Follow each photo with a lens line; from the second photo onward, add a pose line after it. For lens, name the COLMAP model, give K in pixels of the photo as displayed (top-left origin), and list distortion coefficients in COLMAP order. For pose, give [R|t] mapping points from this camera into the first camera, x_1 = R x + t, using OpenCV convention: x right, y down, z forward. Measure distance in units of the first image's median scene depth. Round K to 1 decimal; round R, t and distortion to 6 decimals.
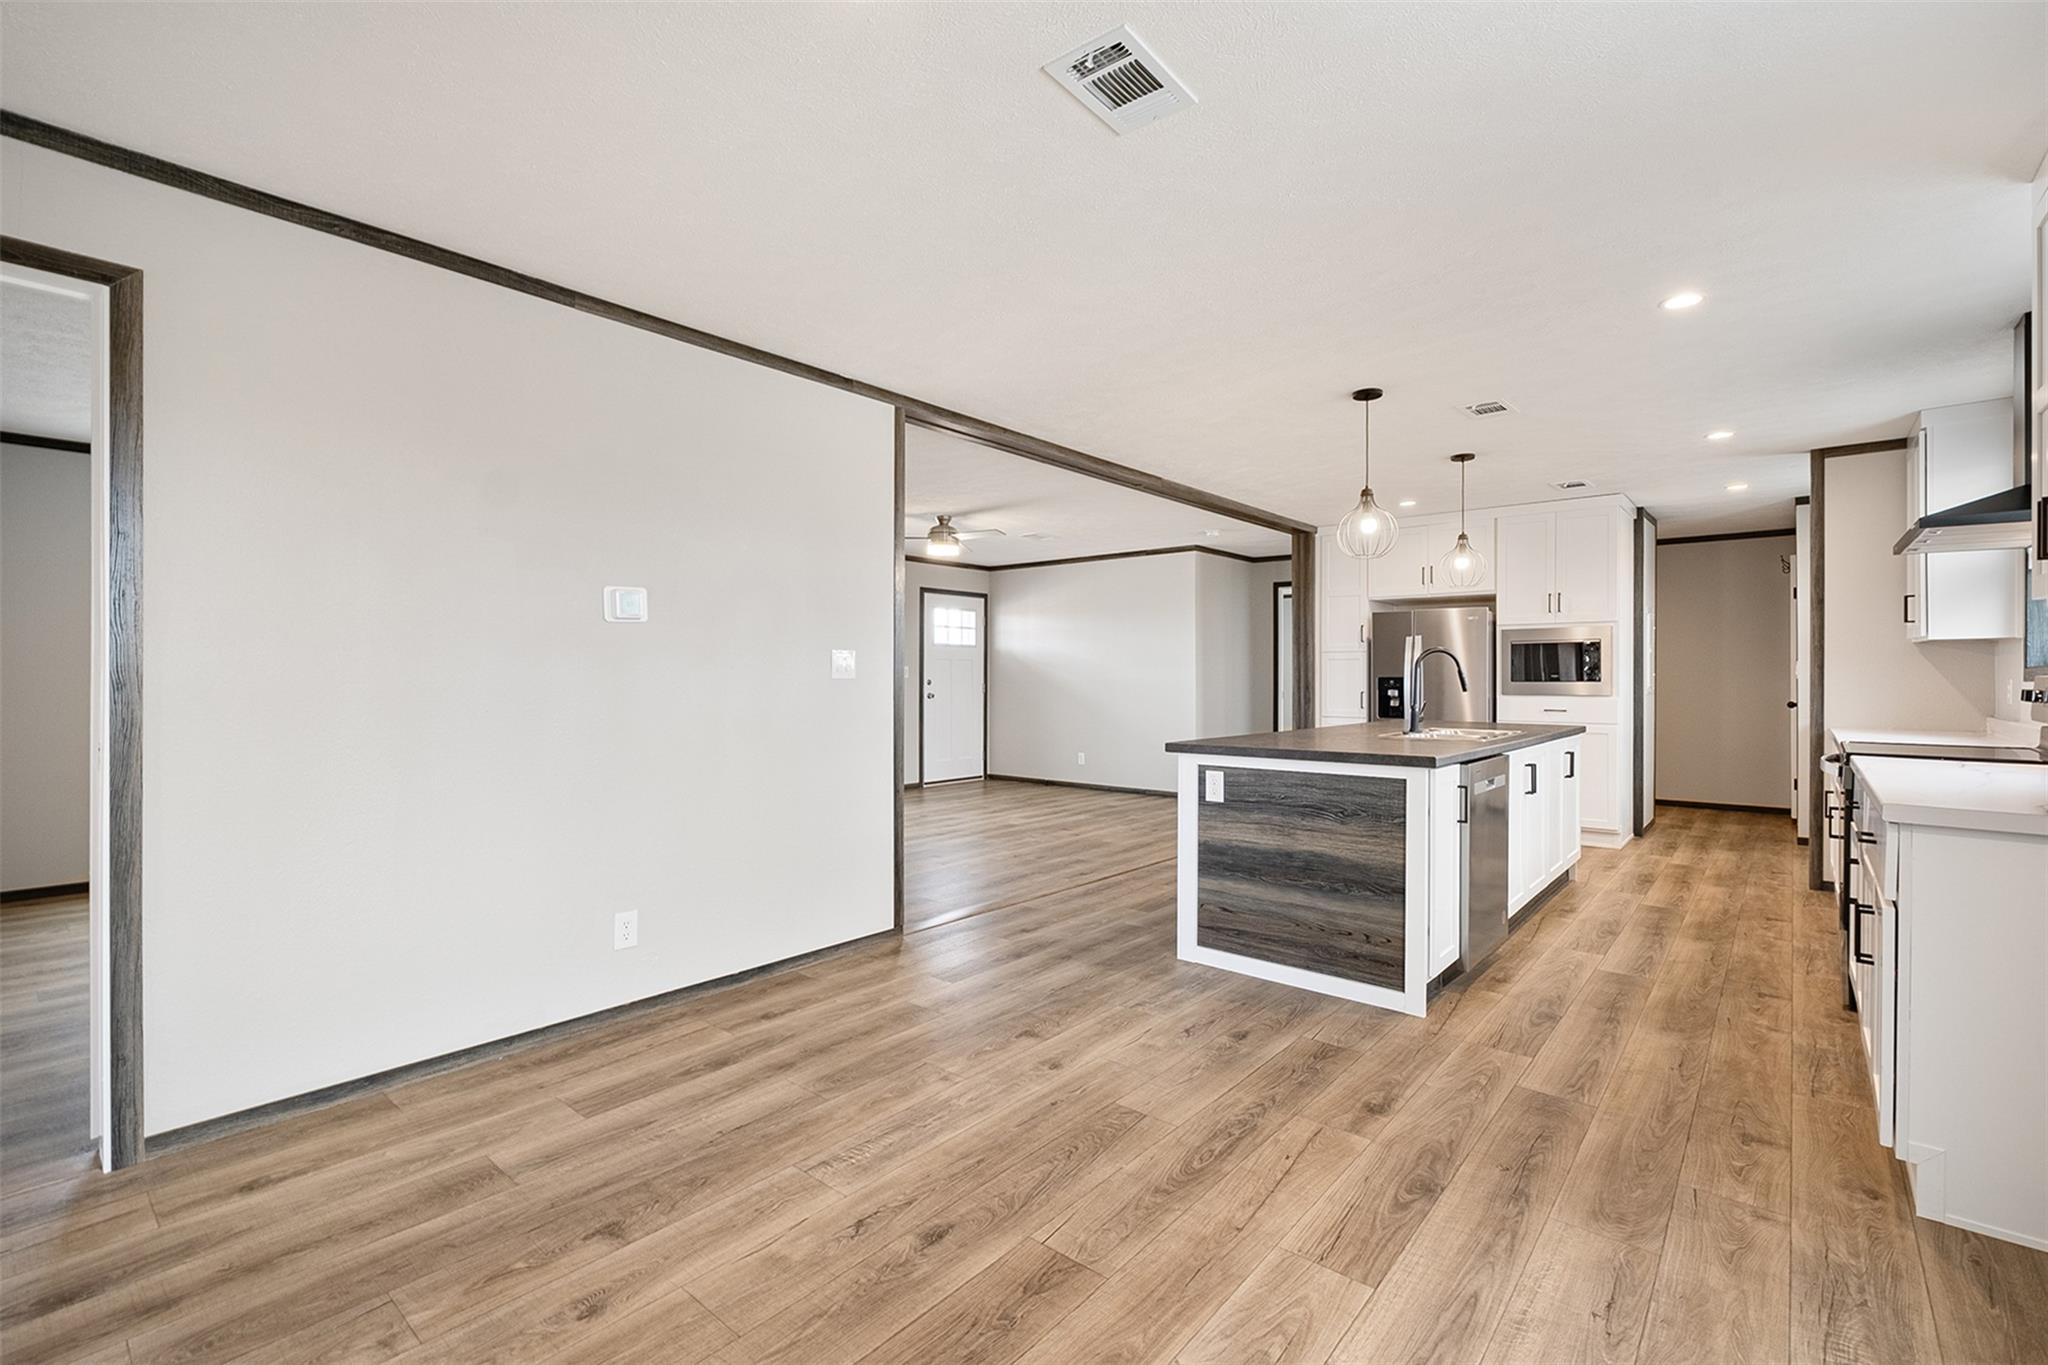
lens RADIAL K [[890.4, 0, 1029.1], [0, 890.4, 681.5], [0, 0, 1]] dist [0.003193, -0.005521]
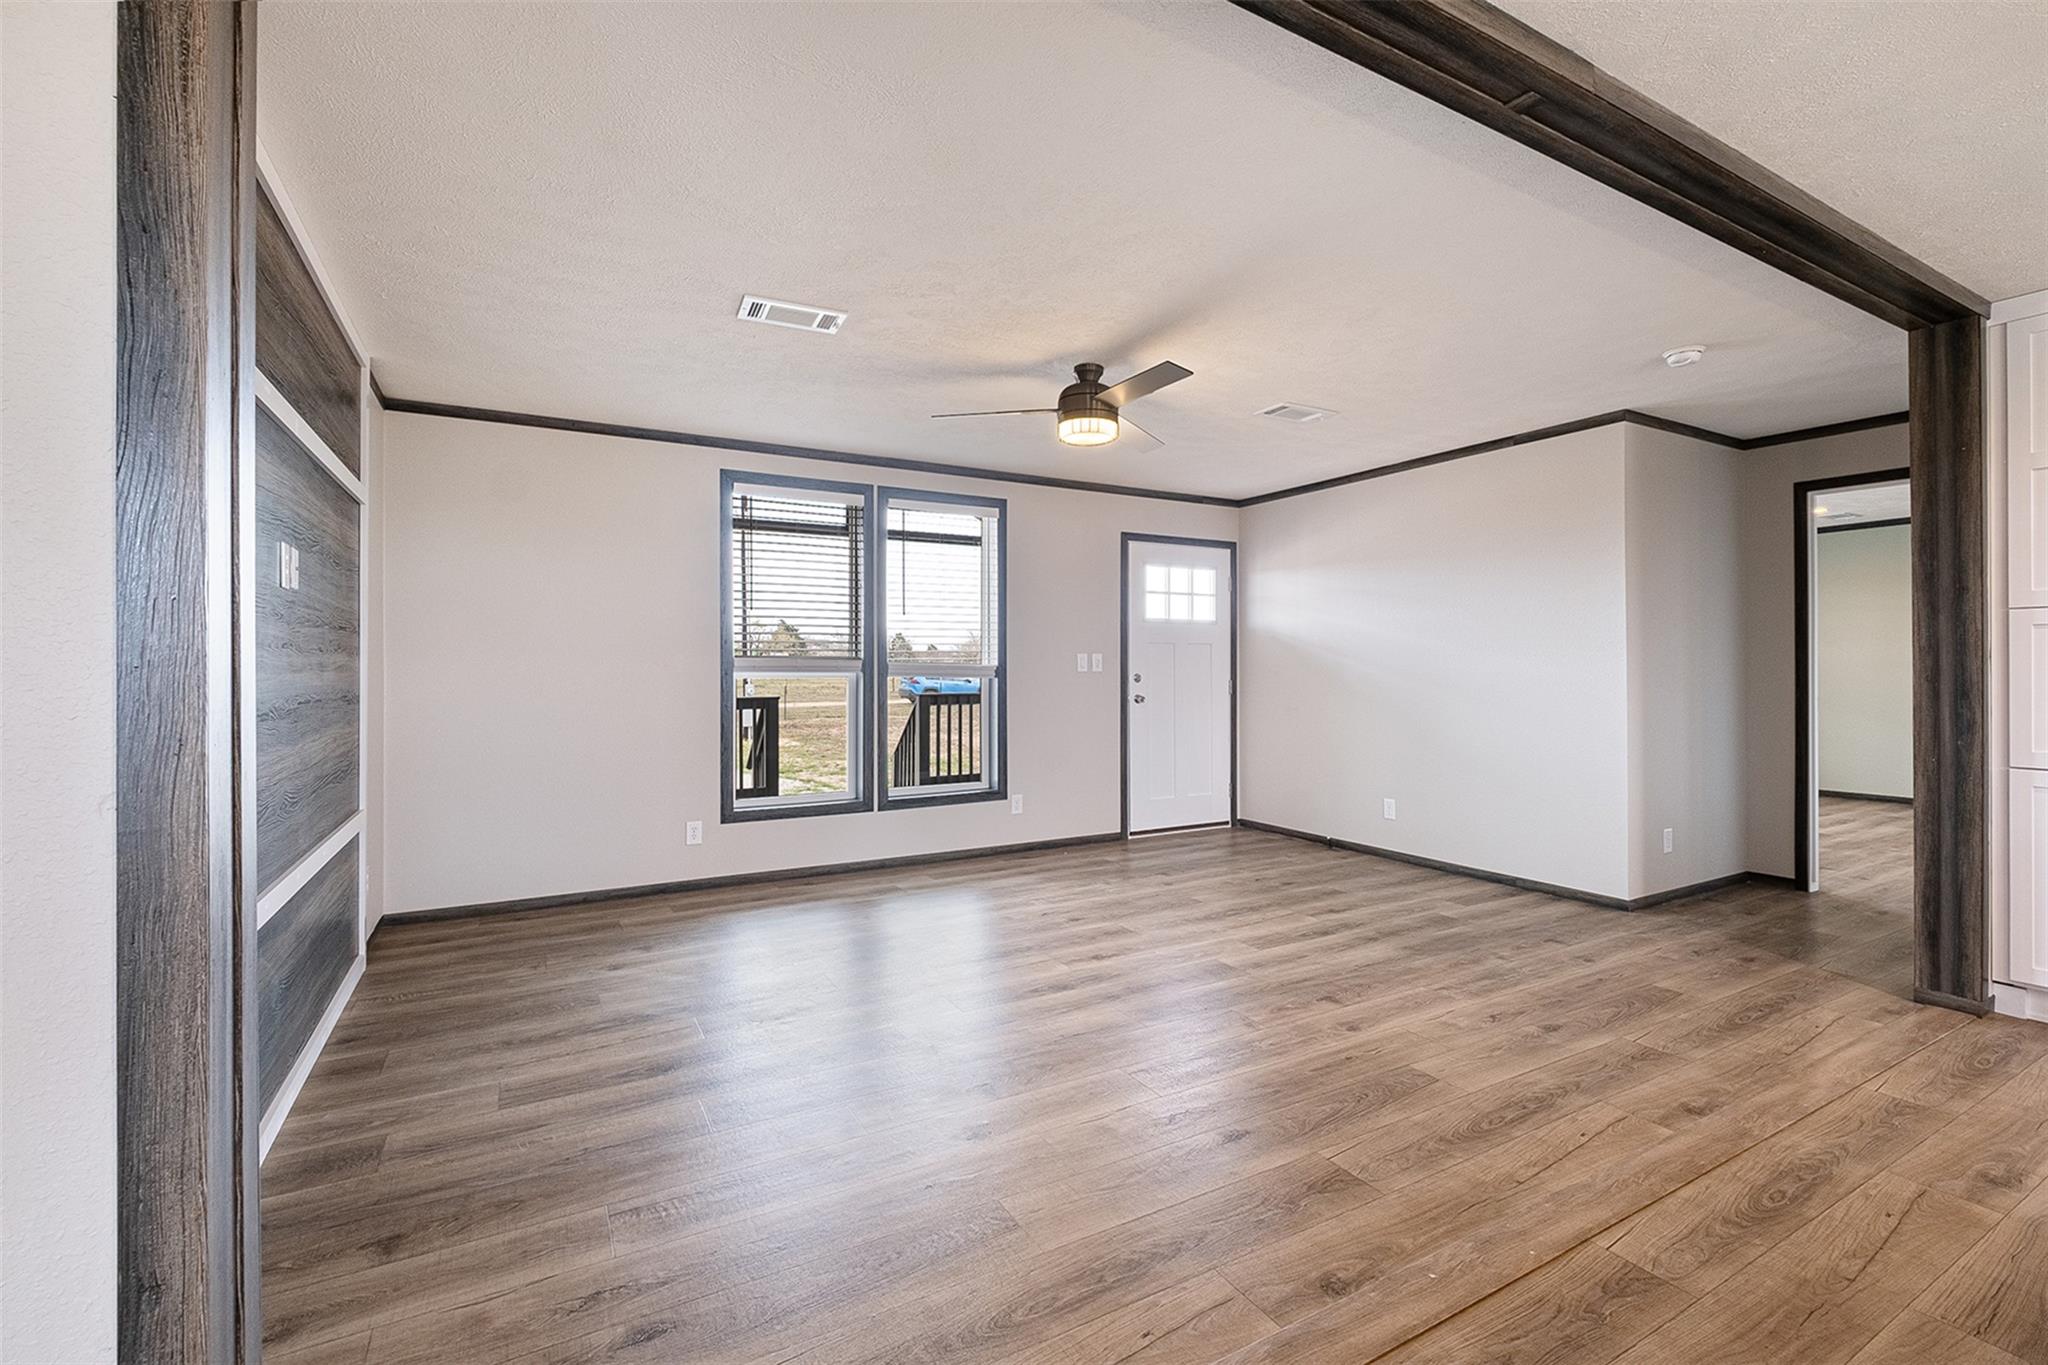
lens RADIAL K [[890.4, 0, 1019.9], [0, 890.4, 669.2], [0, 0, 1]] dist [0.003193, -0.005521]
pose [[0.934313, -0.003055, -0.356441, 0.603081], [0.001995, 0.999992, -0.003341, -0.000879], [0.356448, 0.002411, 0.934312, -1.224805]]
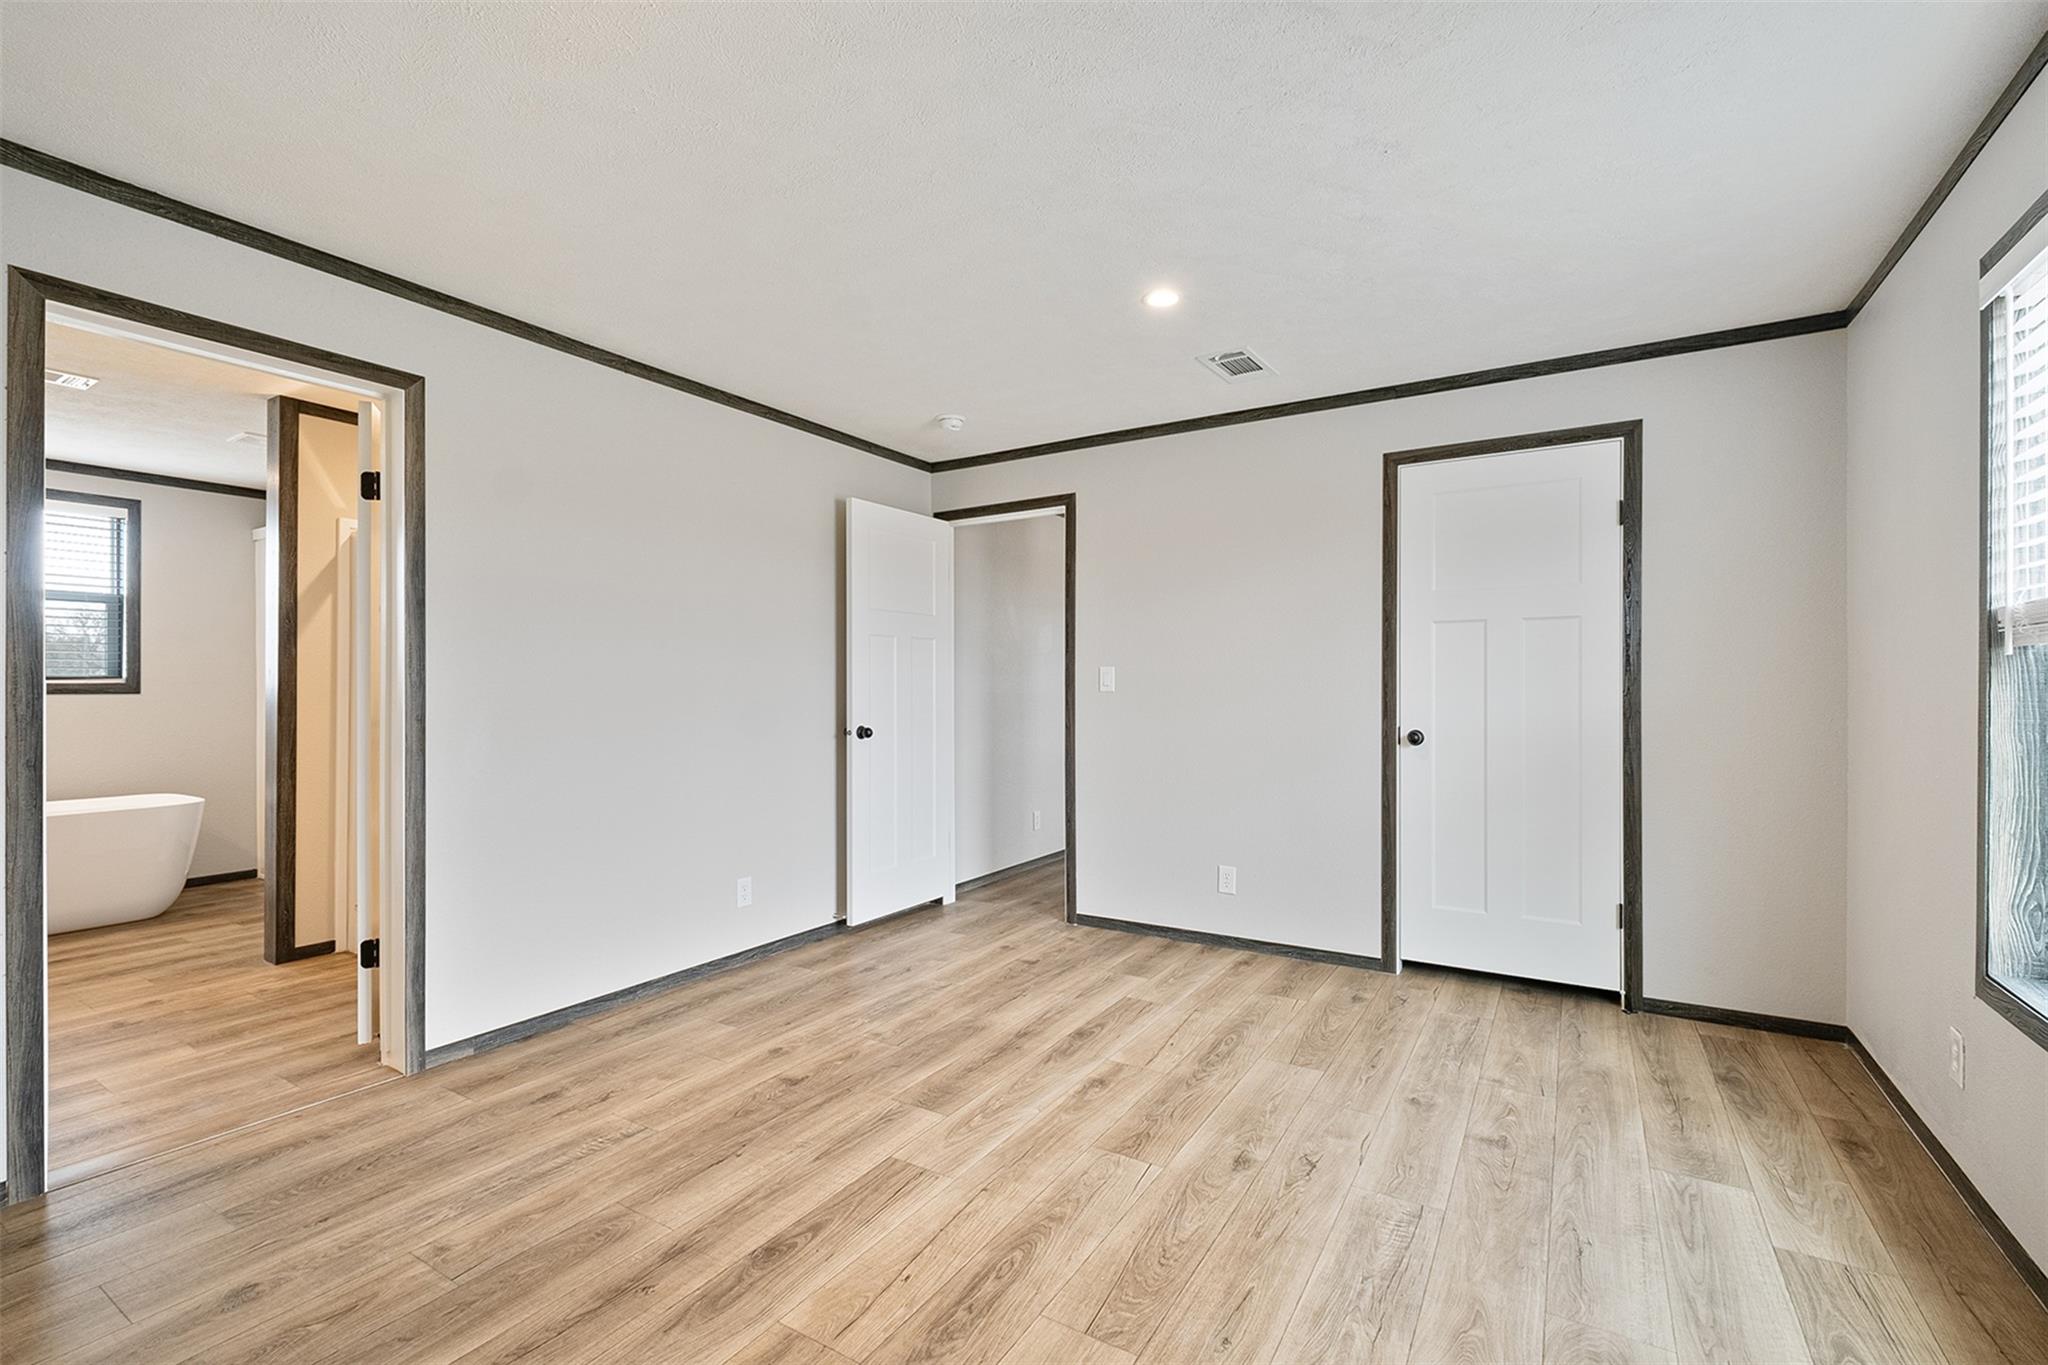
lens RADIAL K [[890.4, 0, 1035.4], [0, 890.4, 695.4], [0, 0, 1]] dist [0.003193, -0.005521]
pose [[-0.987159, 0.001246, -0.159733, 0.376680], [-0.000653, 0.999930, 0.011838, -0.012438], [0.159737, 0.011790, -0.987089, 2.259078]]
